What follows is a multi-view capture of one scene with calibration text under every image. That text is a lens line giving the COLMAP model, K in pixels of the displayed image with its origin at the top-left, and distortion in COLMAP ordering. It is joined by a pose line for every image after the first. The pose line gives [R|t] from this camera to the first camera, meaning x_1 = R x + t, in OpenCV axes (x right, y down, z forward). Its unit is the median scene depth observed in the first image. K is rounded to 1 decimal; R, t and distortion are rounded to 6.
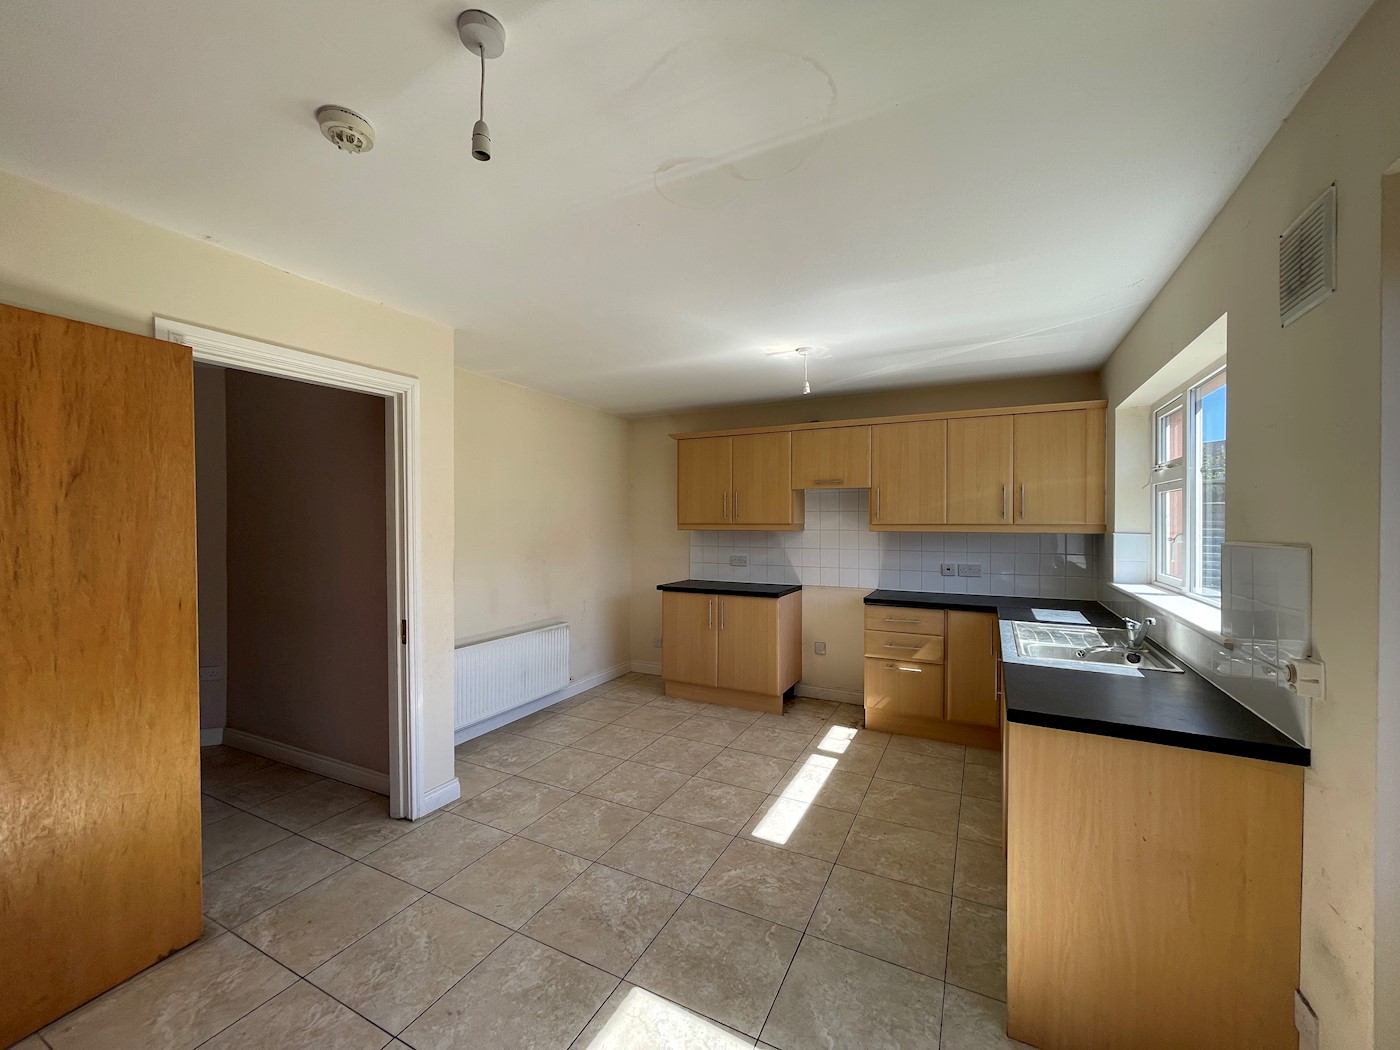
lens RADIAL K [[560.7, 0, 699.3], [0, 560.7, 527.0], [0, 0, 1]] dist [-0.007636, 0.001693]
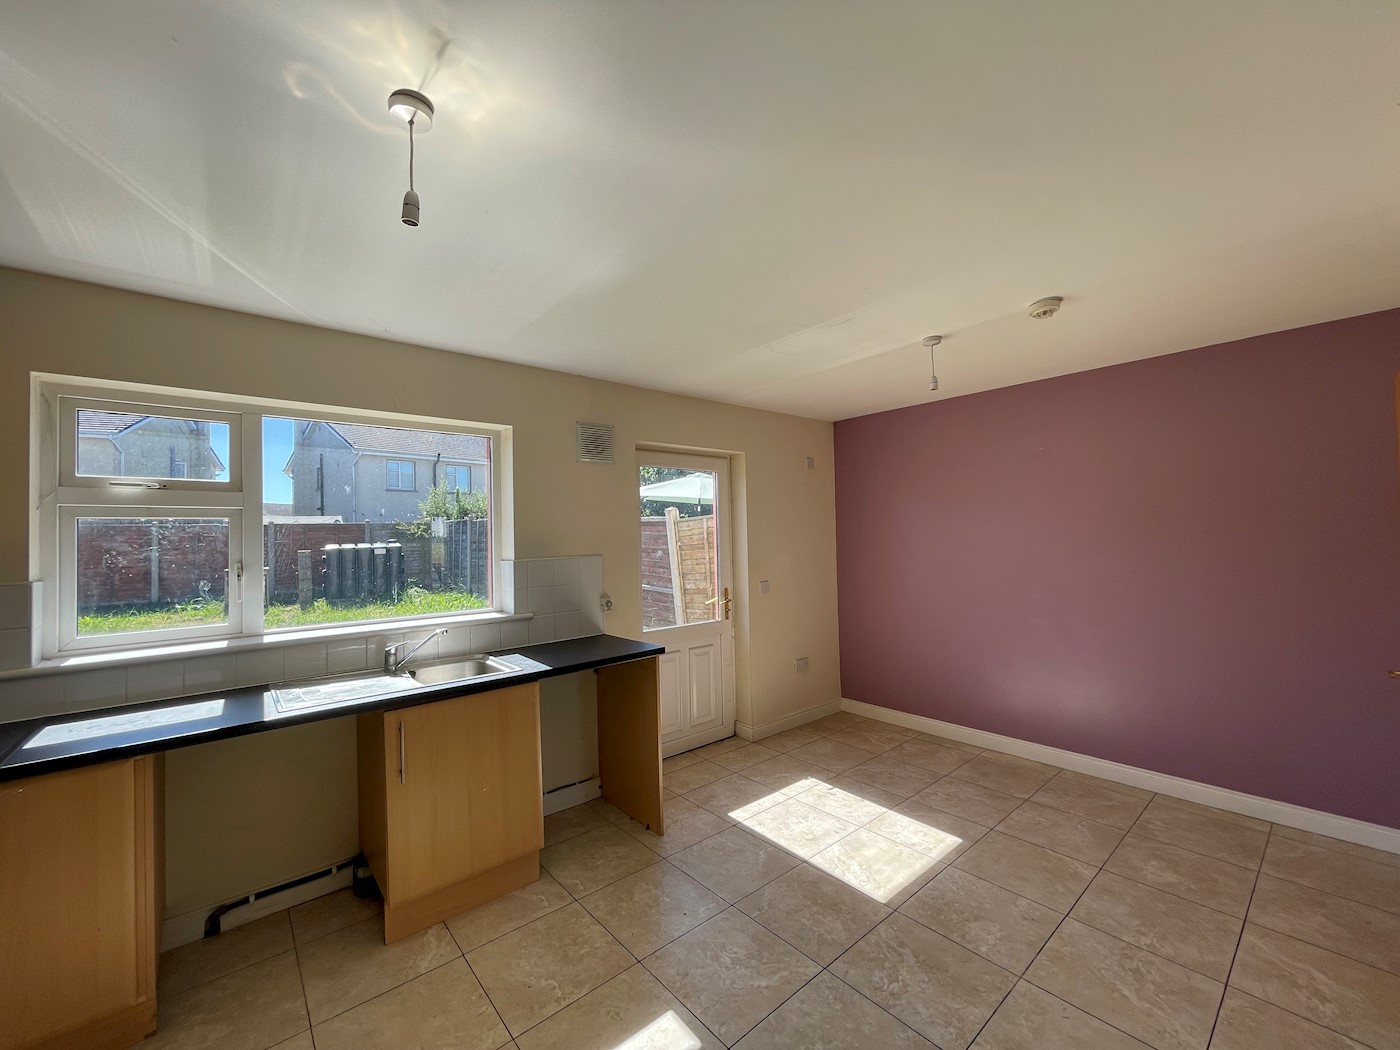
lens RADIAL K [[560.7, 0, 698.6], [0, 560.7, 526.5], [0, 0, 1]] dist [-0.007636, 0.001693]
pose [[-0.922274, 0.027215, 0.385578, -0.121775], [0.025016, 0.999630, -0.010719, -0.022192], [-0.385727, -0.000240, -0.922613, 1.196228]]
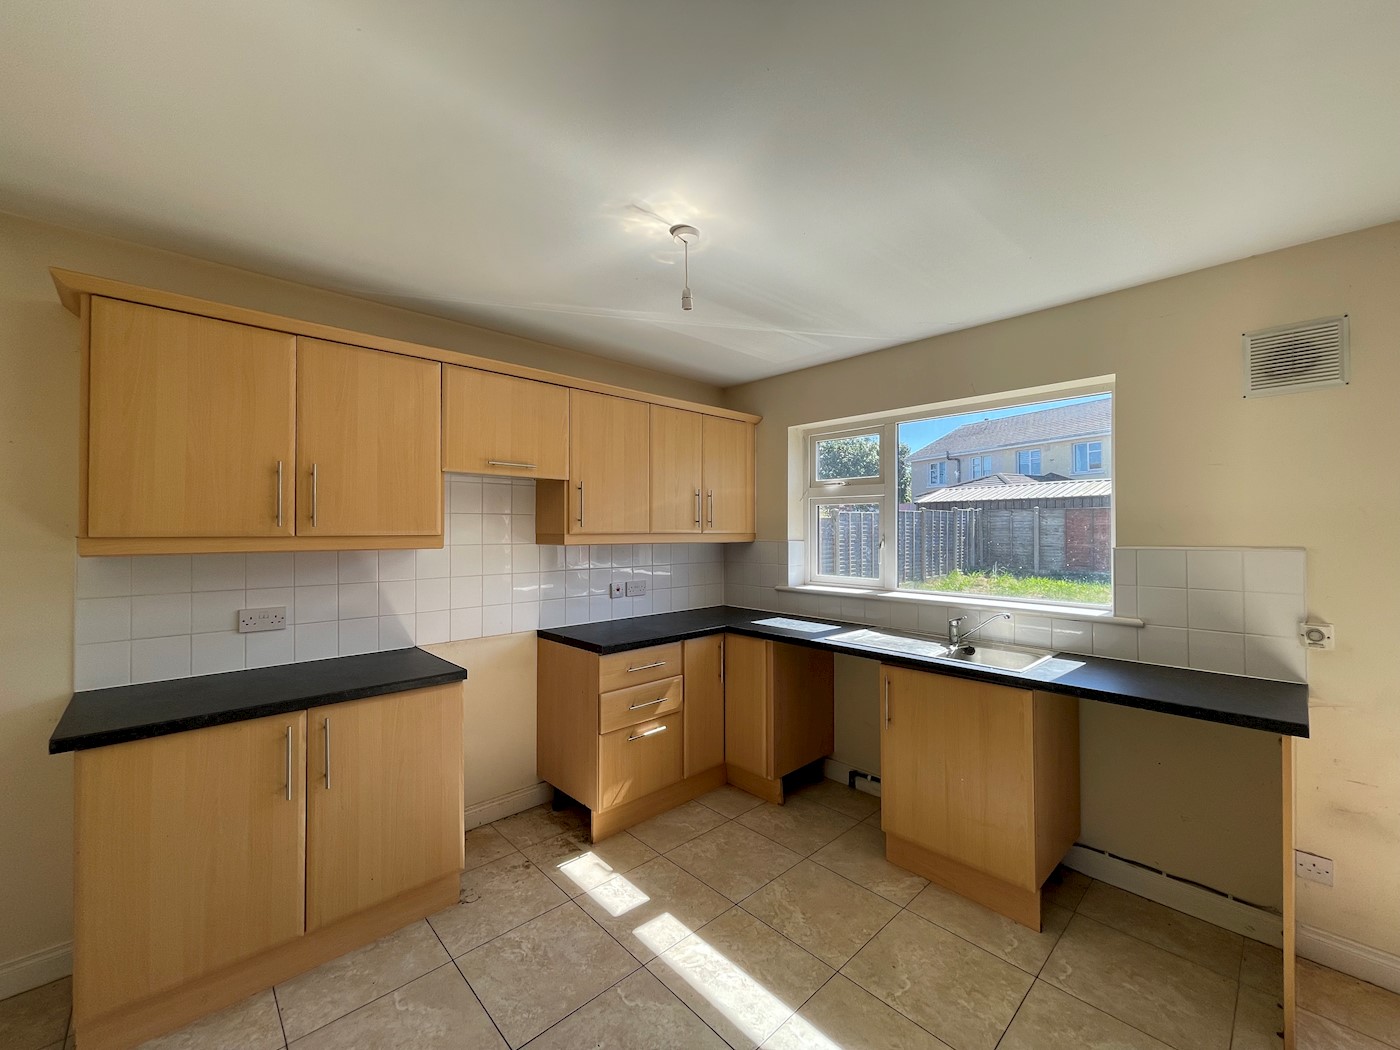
lens RADIAL K [[560.7, 0, 695.0], [0, 560.7, 524.3], [0, 0, 1]] dist [-0.007636, 0.001693]
pose [[0.342931, 0.008770, 0.939320, -0.327134], [0.007419, 0.999900, -0.012044, -0.009077], [-0.939331, 0.011099, 0.342832, 0.750033]]
